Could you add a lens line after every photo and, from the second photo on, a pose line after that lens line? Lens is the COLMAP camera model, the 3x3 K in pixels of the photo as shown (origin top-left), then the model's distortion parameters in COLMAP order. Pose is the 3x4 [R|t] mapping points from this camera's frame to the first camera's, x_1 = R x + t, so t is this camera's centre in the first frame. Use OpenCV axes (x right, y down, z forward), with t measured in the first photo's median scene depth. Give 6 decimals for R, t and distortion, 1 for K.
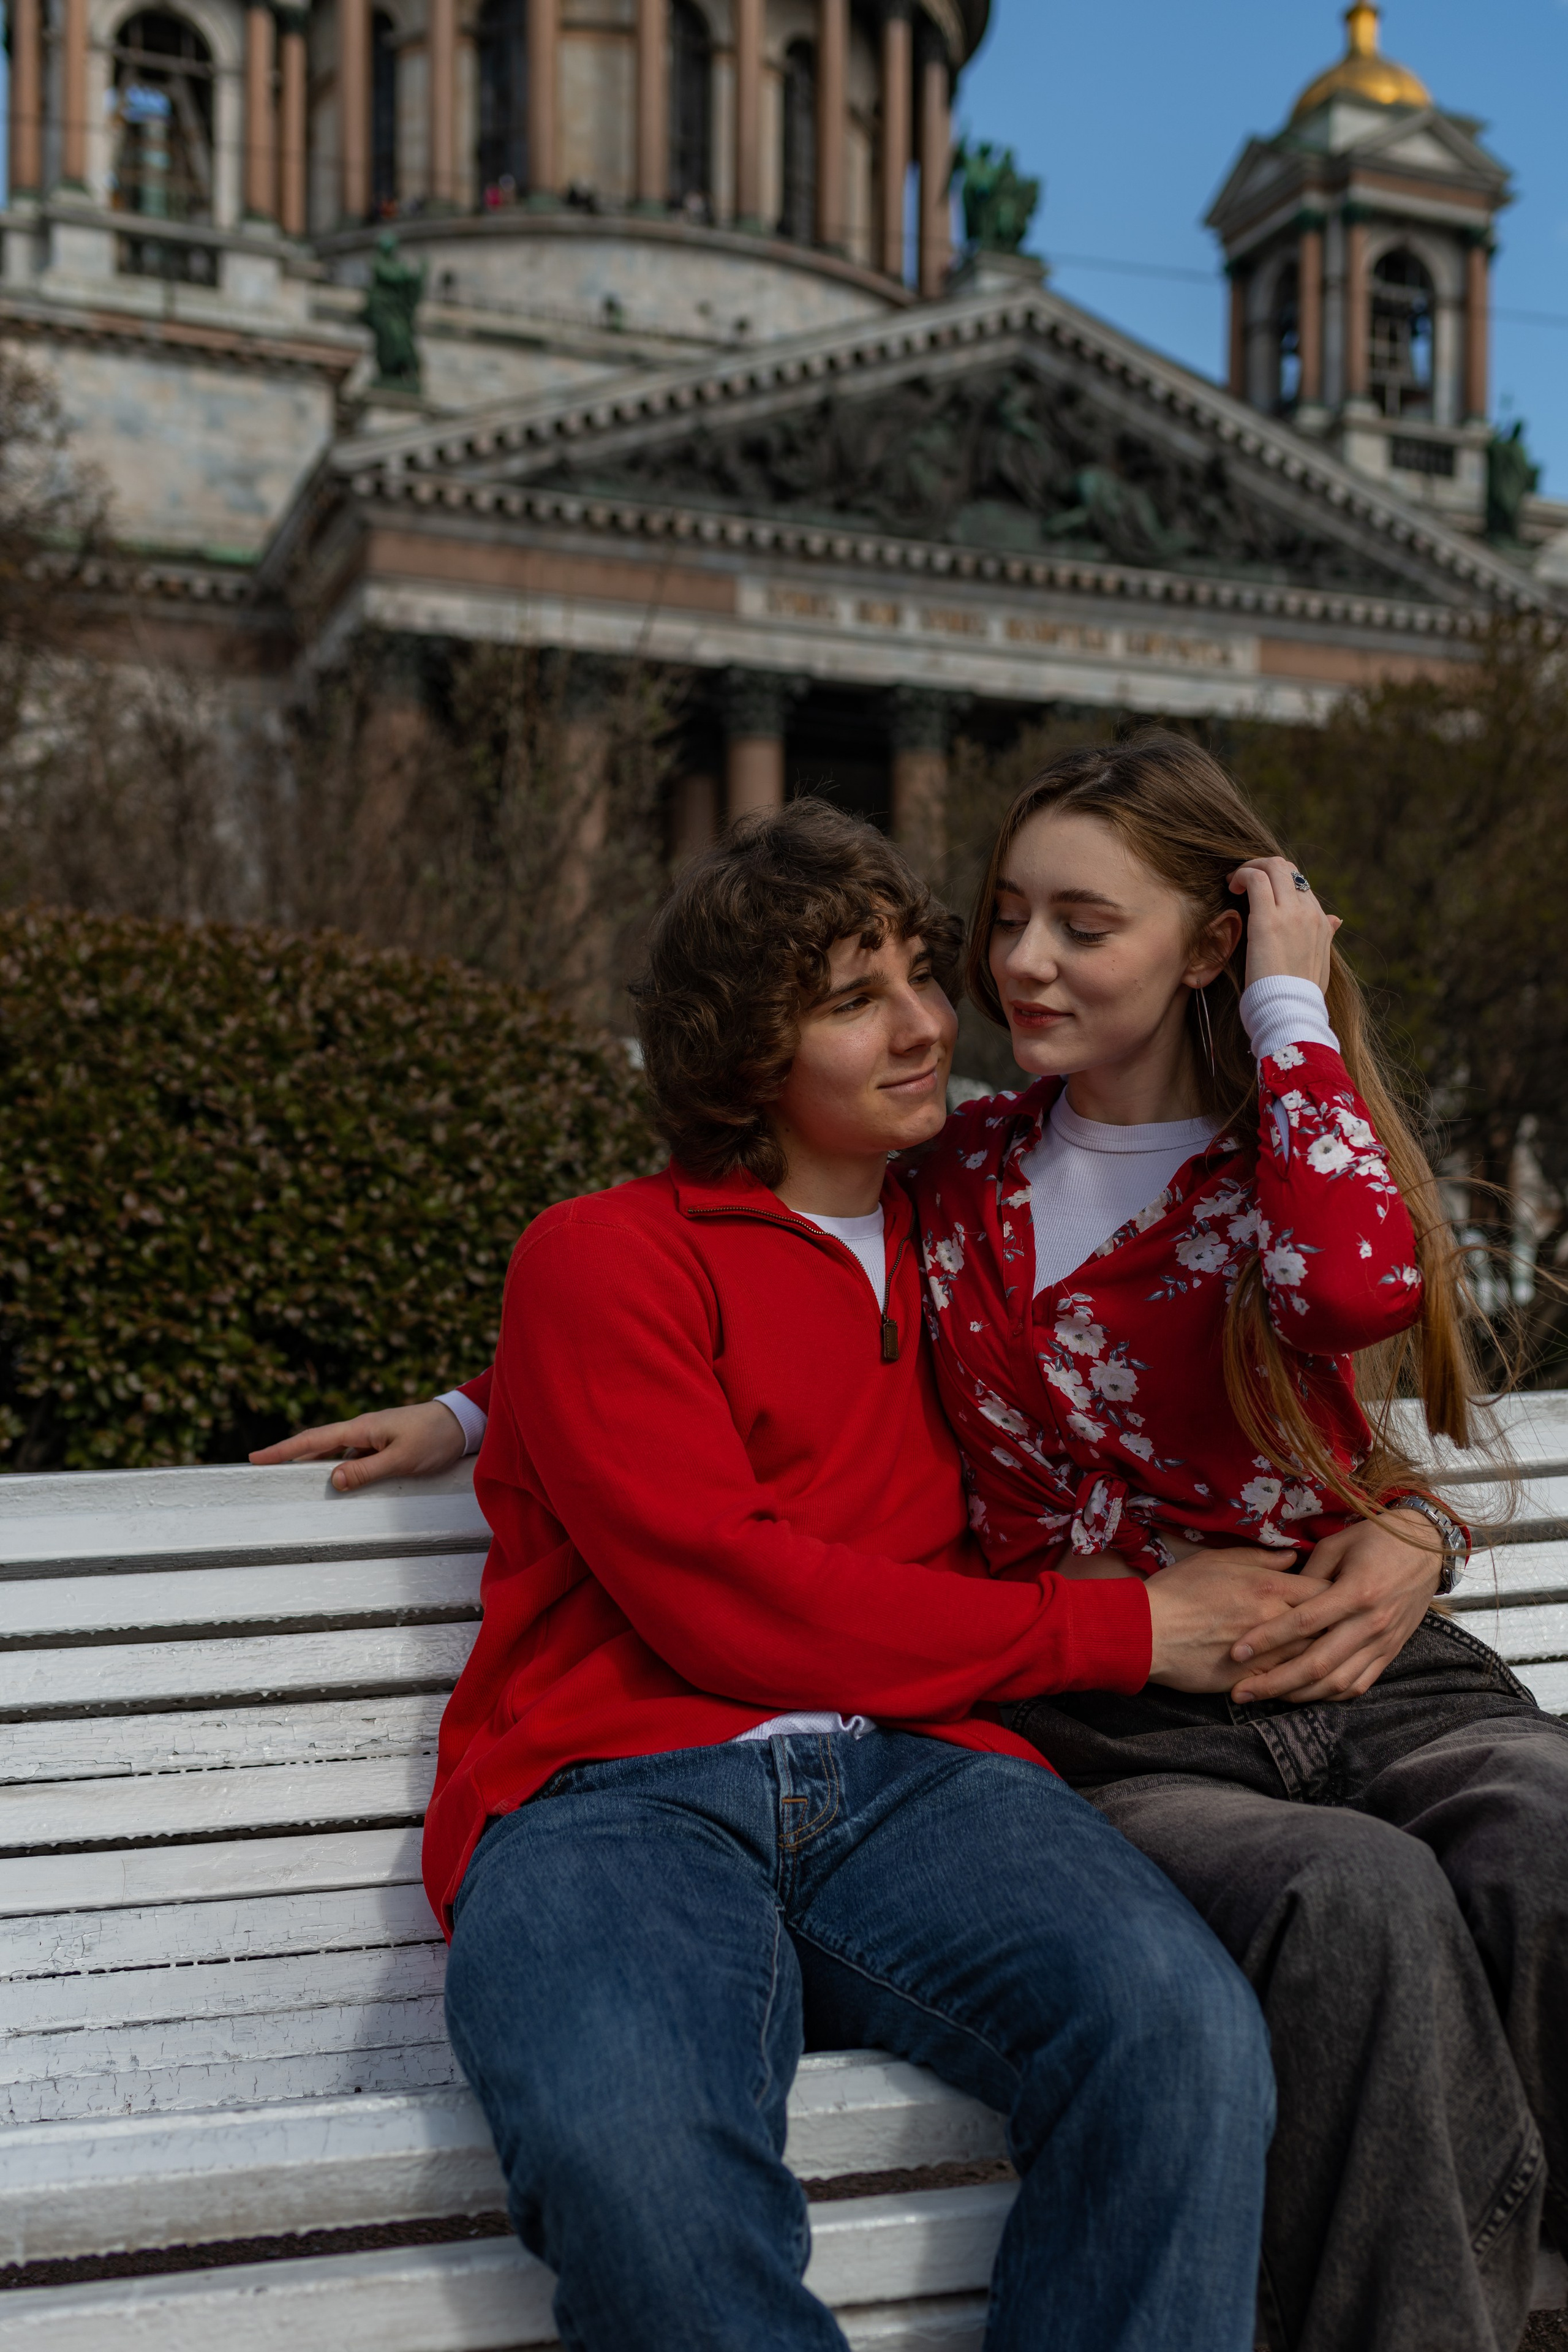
lens RADIAL K [[2318.5, 0, 777.6], [0, 2318.5, 1188.2], [0, 0, 1]] dist [0.014680, 0.016352]
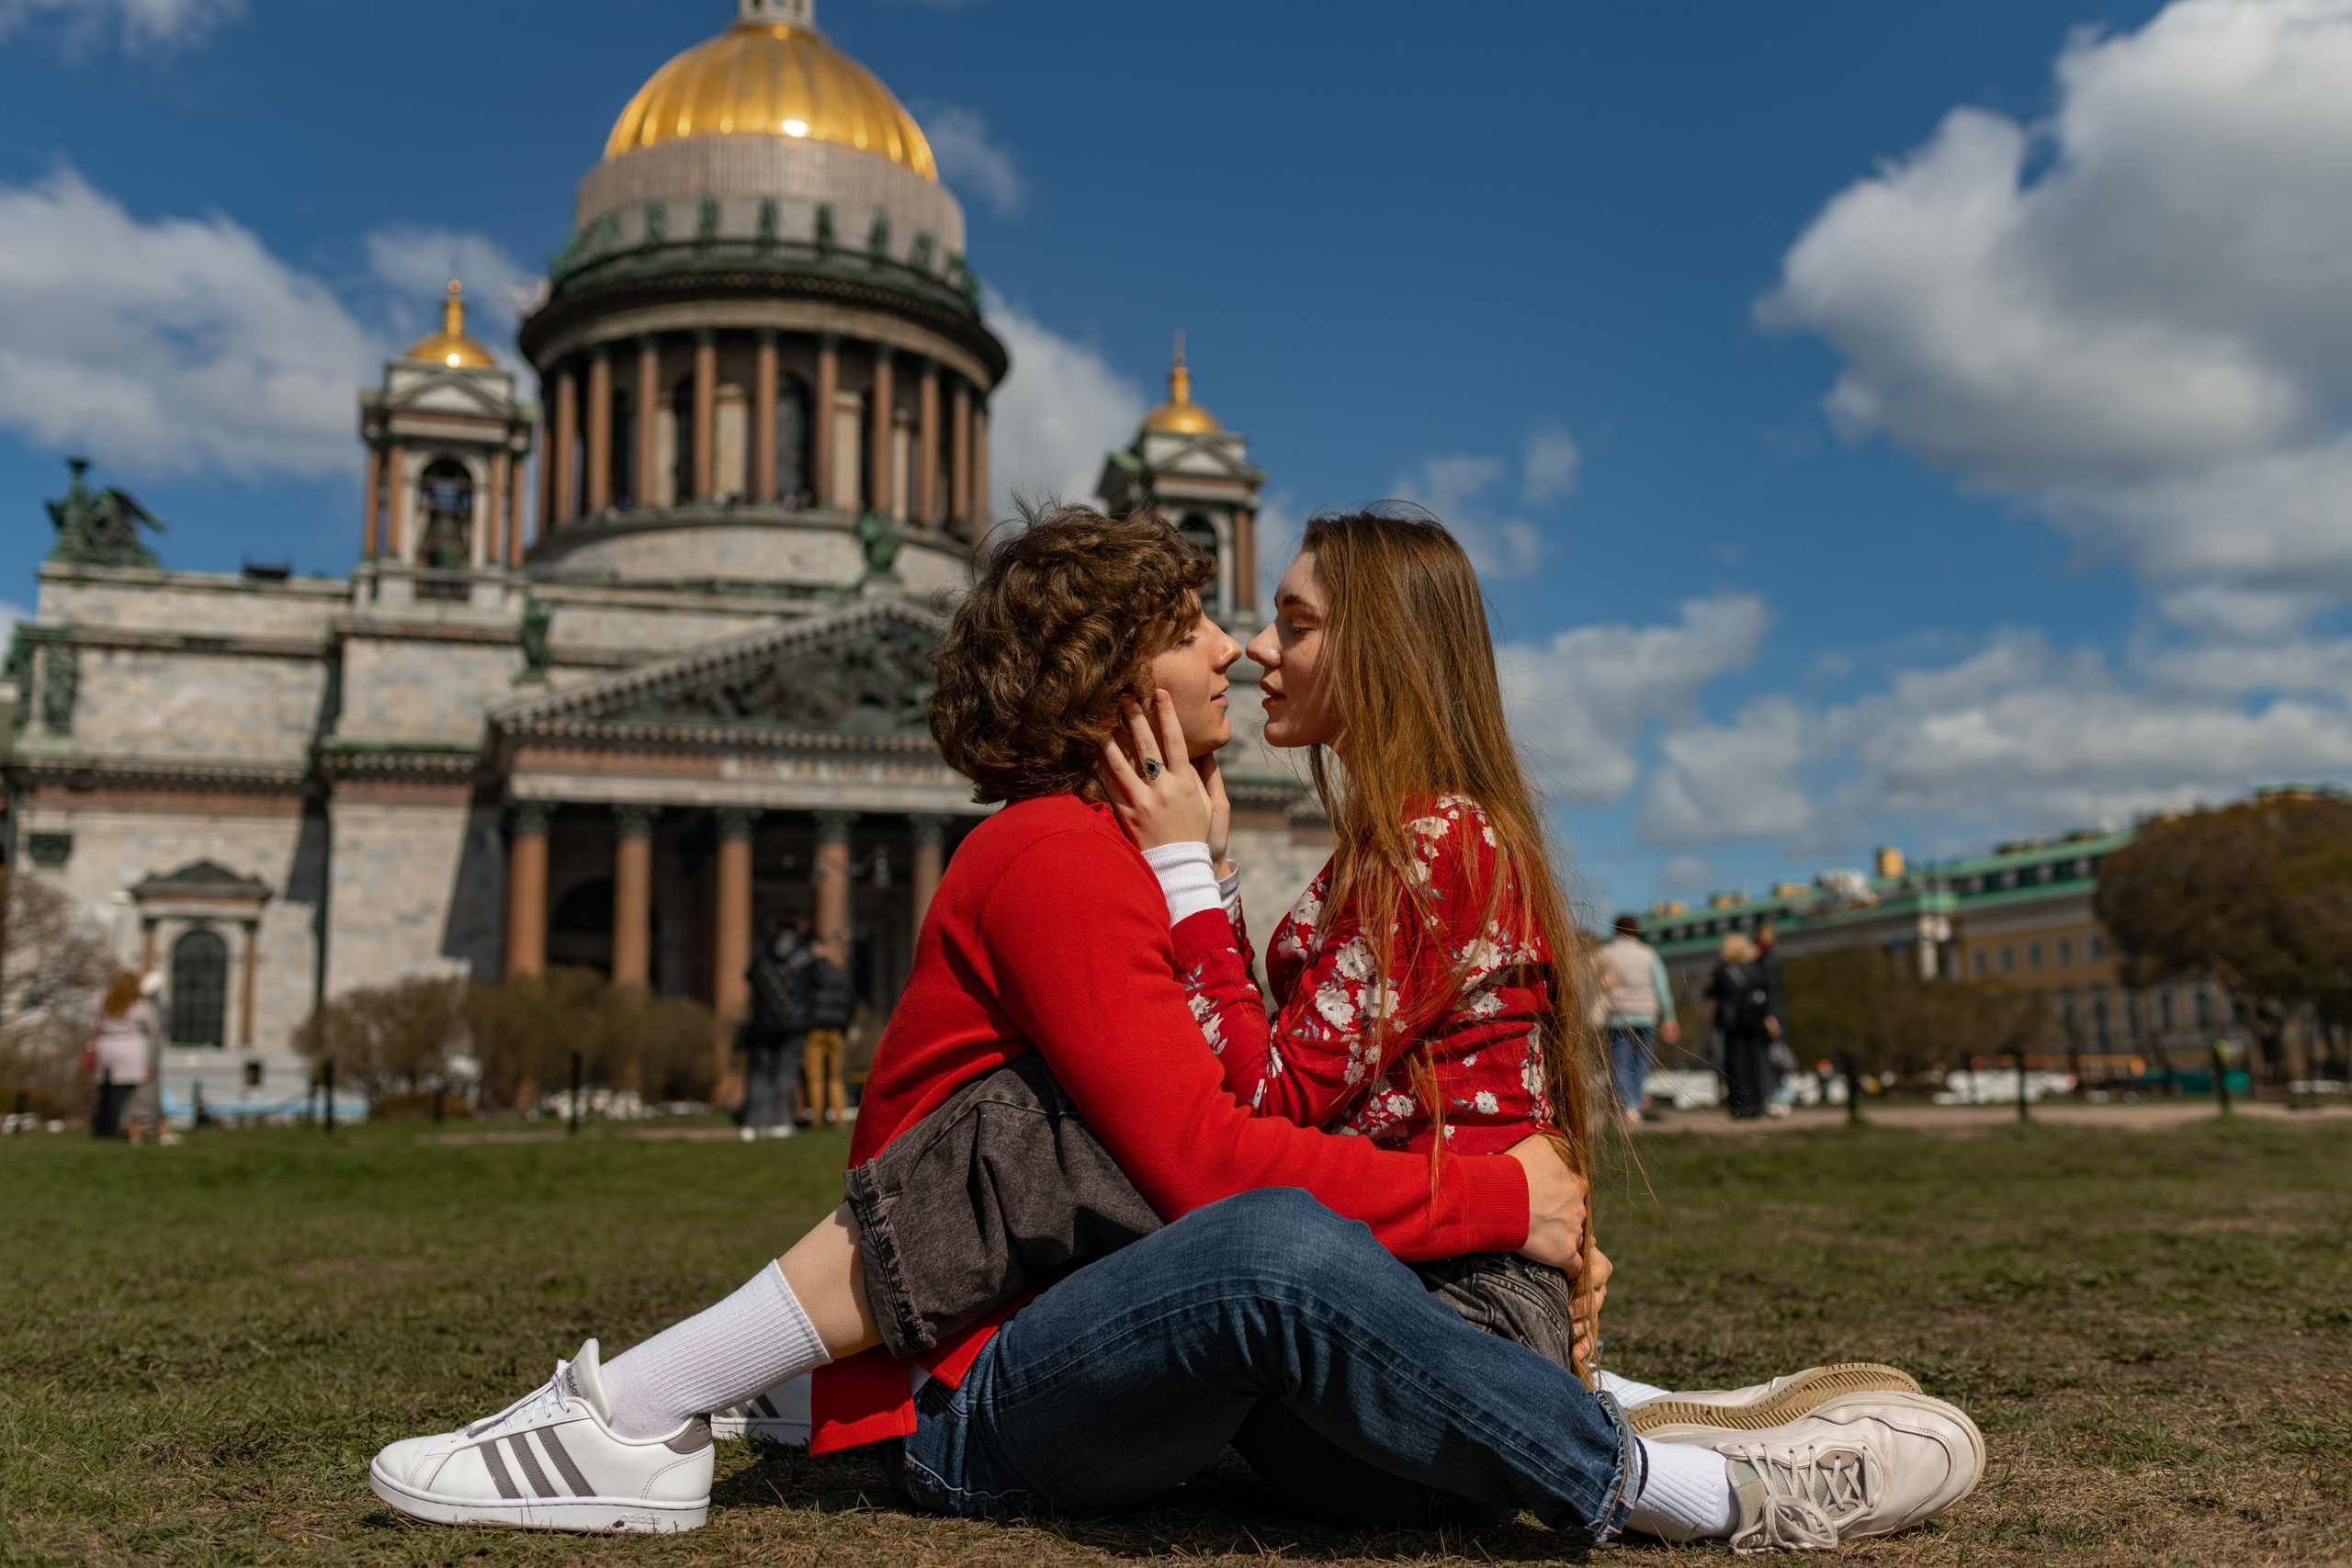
lens RADIAL K [[2260.3, 0, 1176.0], [0, 2260.3, 784.0], [0, 0, 1]] dist [0.011101, 0.010753]
pose [[0.997784, -0.031299, -0.058722, 0.442407], [0.022775, 0.989806, -0.140588, 0.024837], [0.062524, 0.138939, 0.988325, -0.763591]]
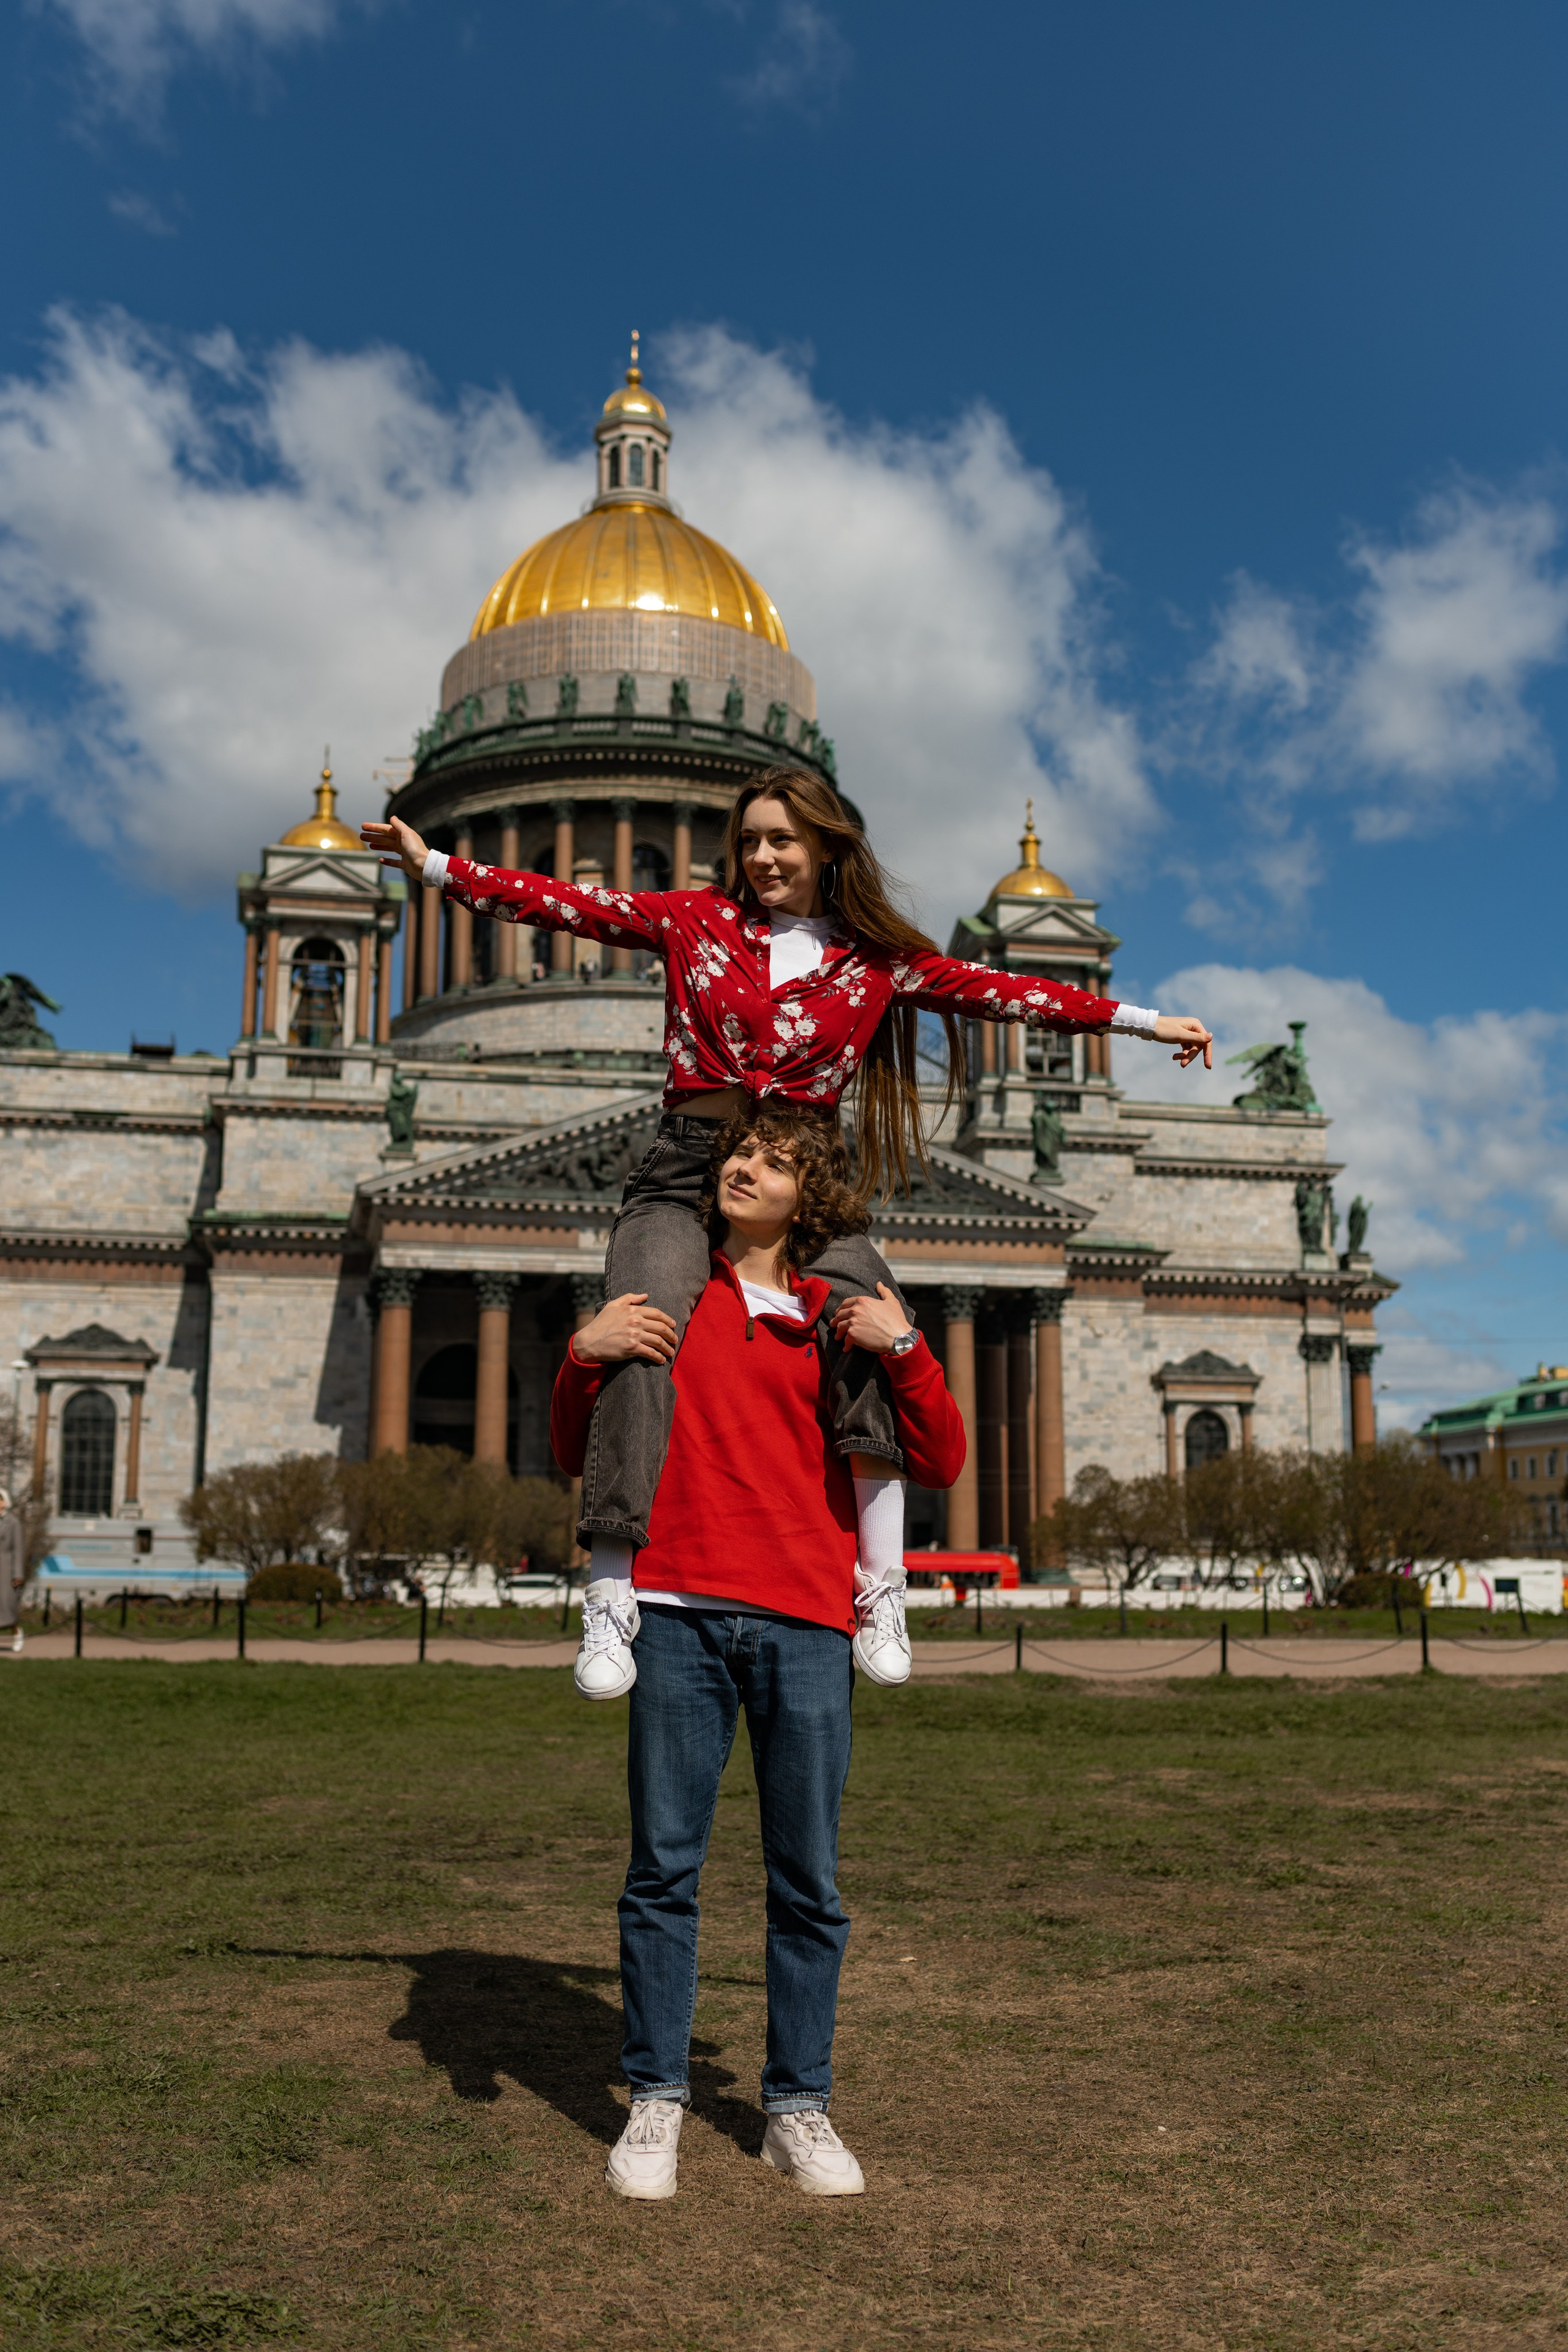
lens RADIAL K [[2318.5, 0, 777.6], [0, 2318.5, 1188.2], [0, 0, 1]] dist [0.014680, 0.016352]
pose [[0.984319, -0.035795, -0.172729, 0.464548], [0.007692, 0.986974, -0.160698, 0.015966], [0.176231, 0.156849, 0.971772, -0.824959]]
